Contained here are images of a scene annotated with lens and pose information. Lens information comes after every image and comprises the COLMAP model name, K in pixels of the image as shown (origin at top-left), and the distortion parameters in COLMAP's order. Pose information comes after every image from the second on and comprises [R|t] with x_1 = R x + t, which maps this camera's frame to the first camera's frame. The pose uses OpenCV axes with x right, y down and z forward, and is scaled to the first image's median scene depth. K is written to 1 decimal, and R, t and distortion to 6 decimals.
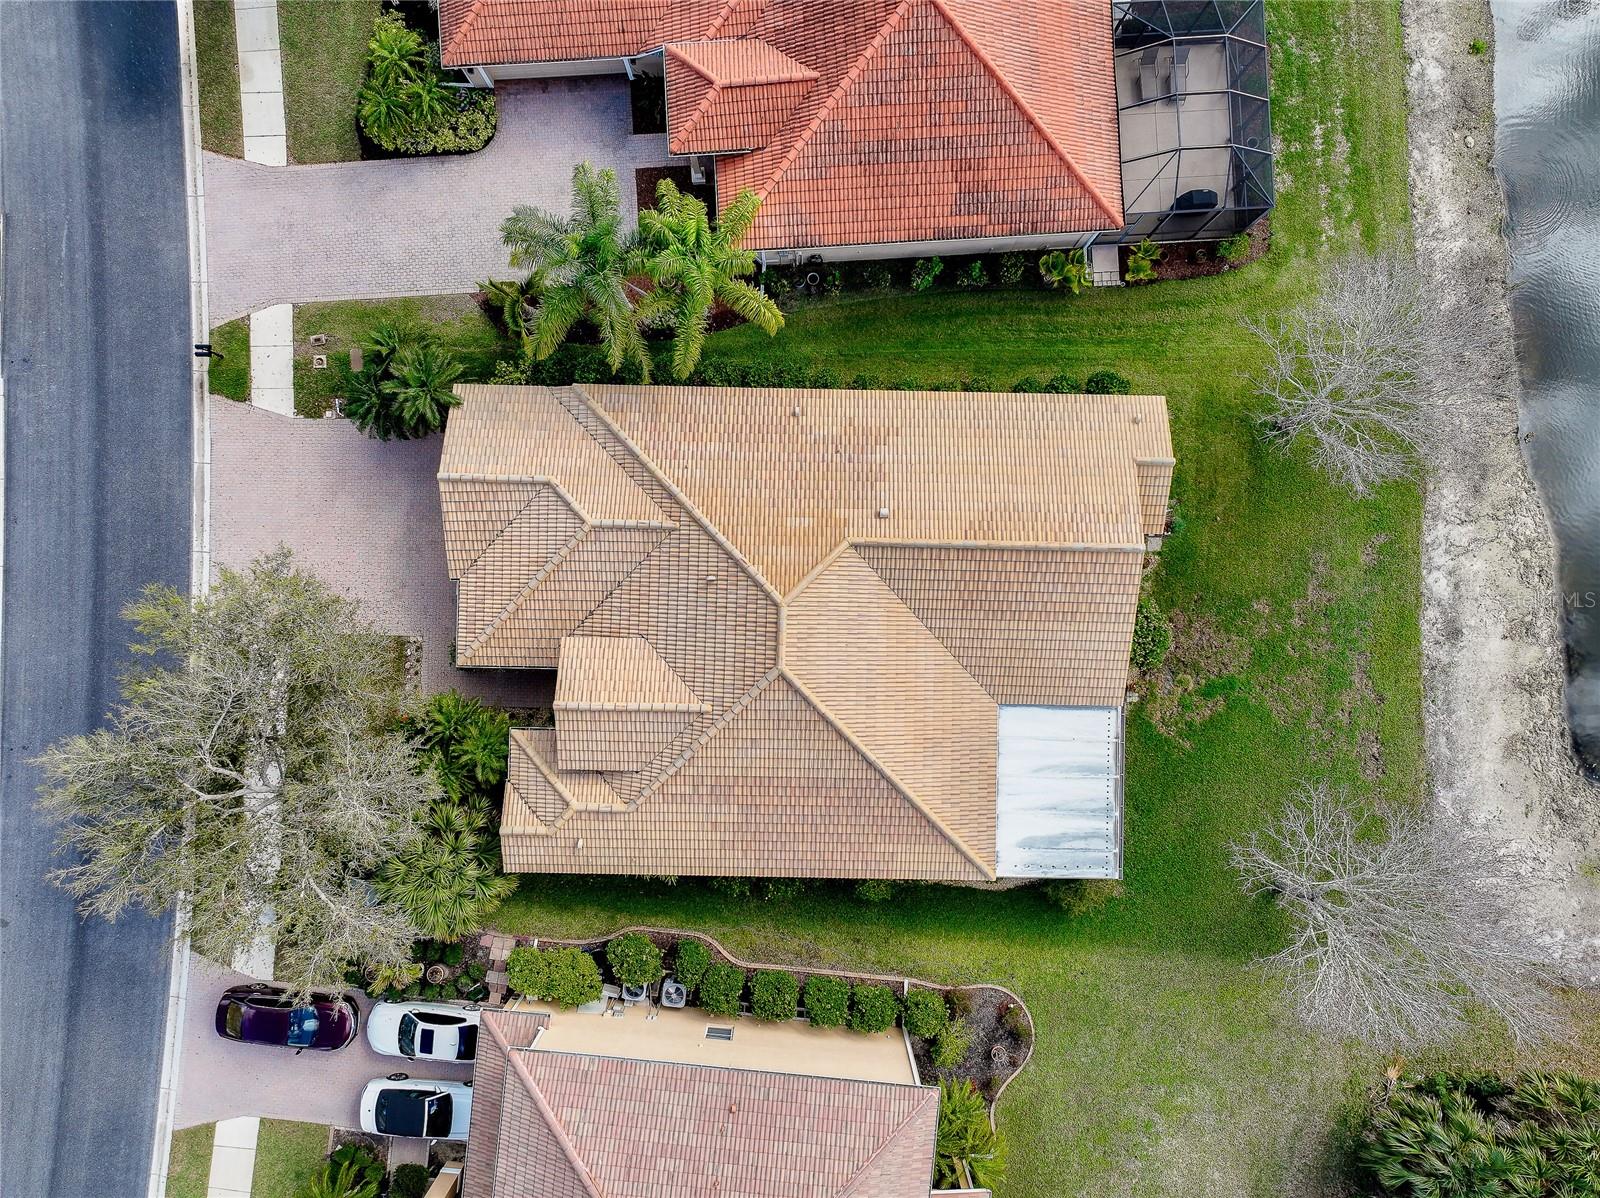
lens RADIAL K [[1142.1, 0, 800.0], [0, 1142.1, 599.0], [0, 0, 1]] dist [-0.006950, 0.030980]
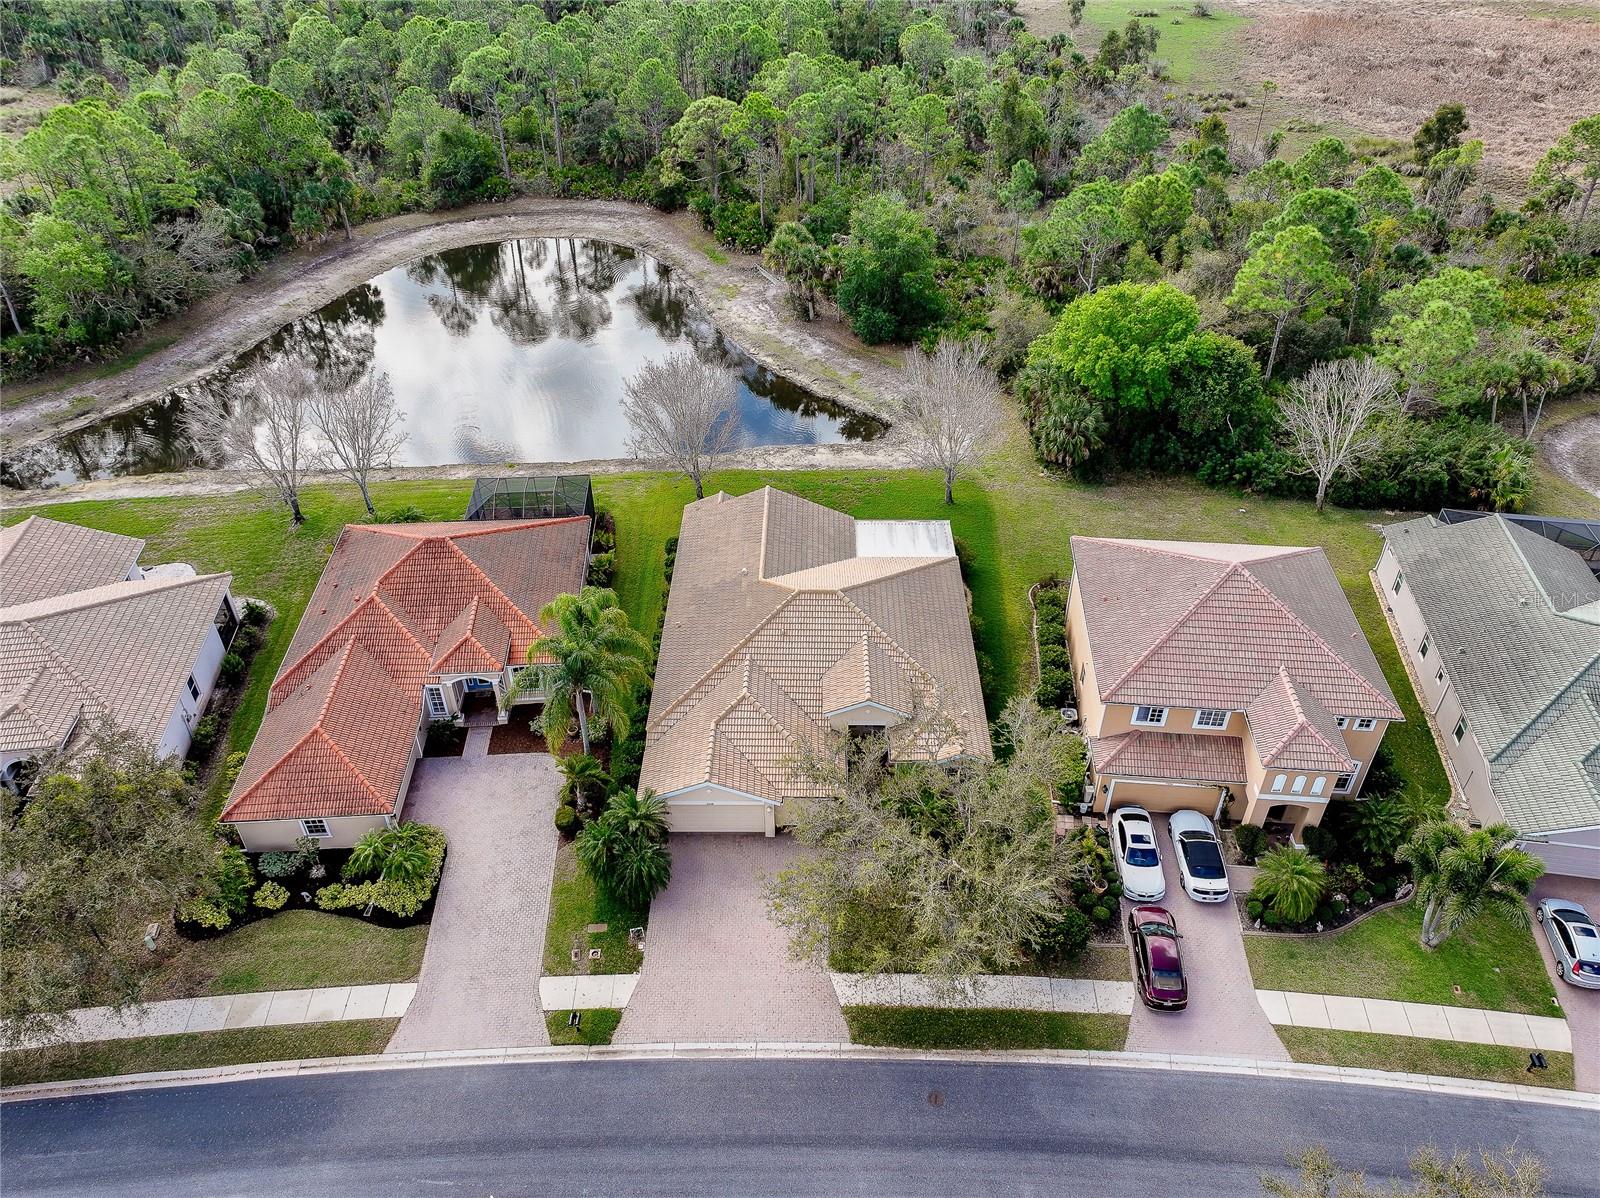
lens RADIAL K [[1142.1, 0, 800.0], [0, 1142.1, 599.0], [0, 0, 1]] dist [-0.006950, 0.030980]
pose [[-0.010652, -0.604305, 0.796682, -1.133389], [0.999927, -0.001882, 0.011942, -0.011937], [-0.005717, 0.796751, 0.604281, 0.007835]]
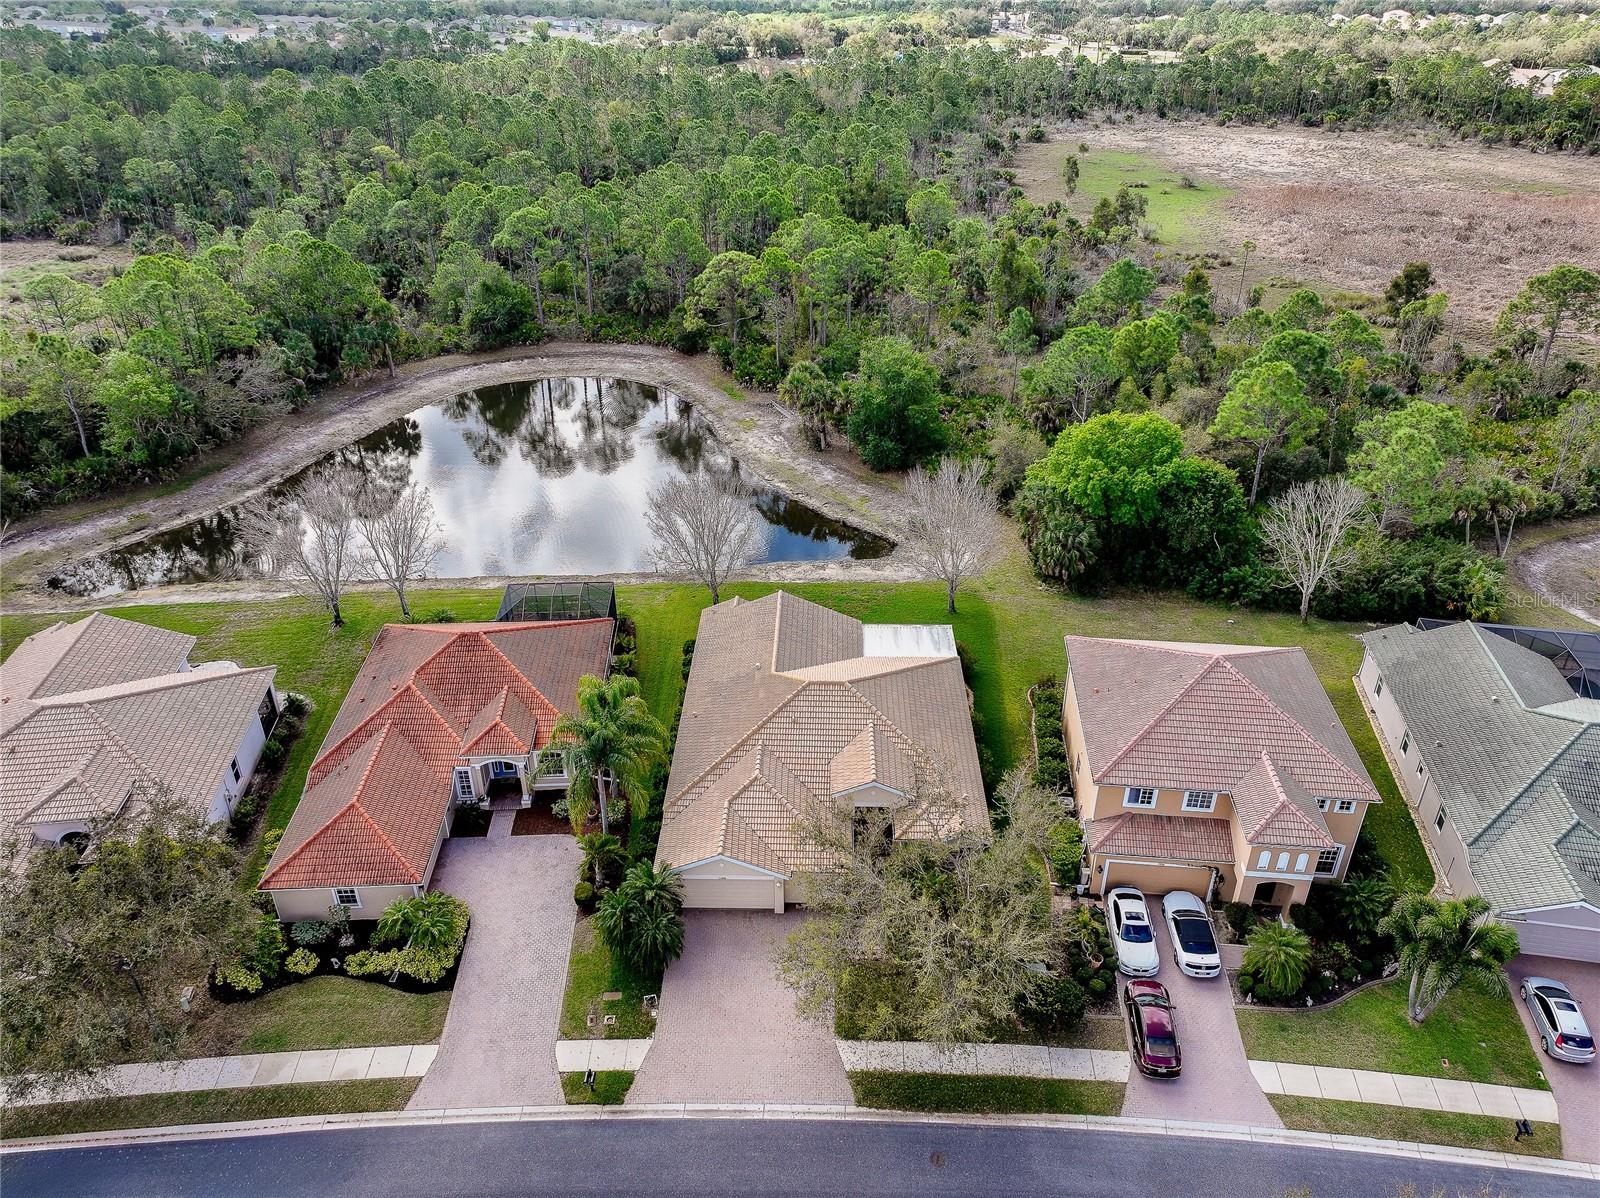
lens RADIAL K [[1142.1, 0, 800.0], [0, 1142.1, 599.0], [0, 0, 1]] dist [-0.006950, 0.030980]
pose [[0.002155, -0.497228, 0.867617, -1.250463], [0.999975, 0.006878, 0.001458, -0.010941], [-0.006692, 0.867592, 0.497231, 0.010824]]
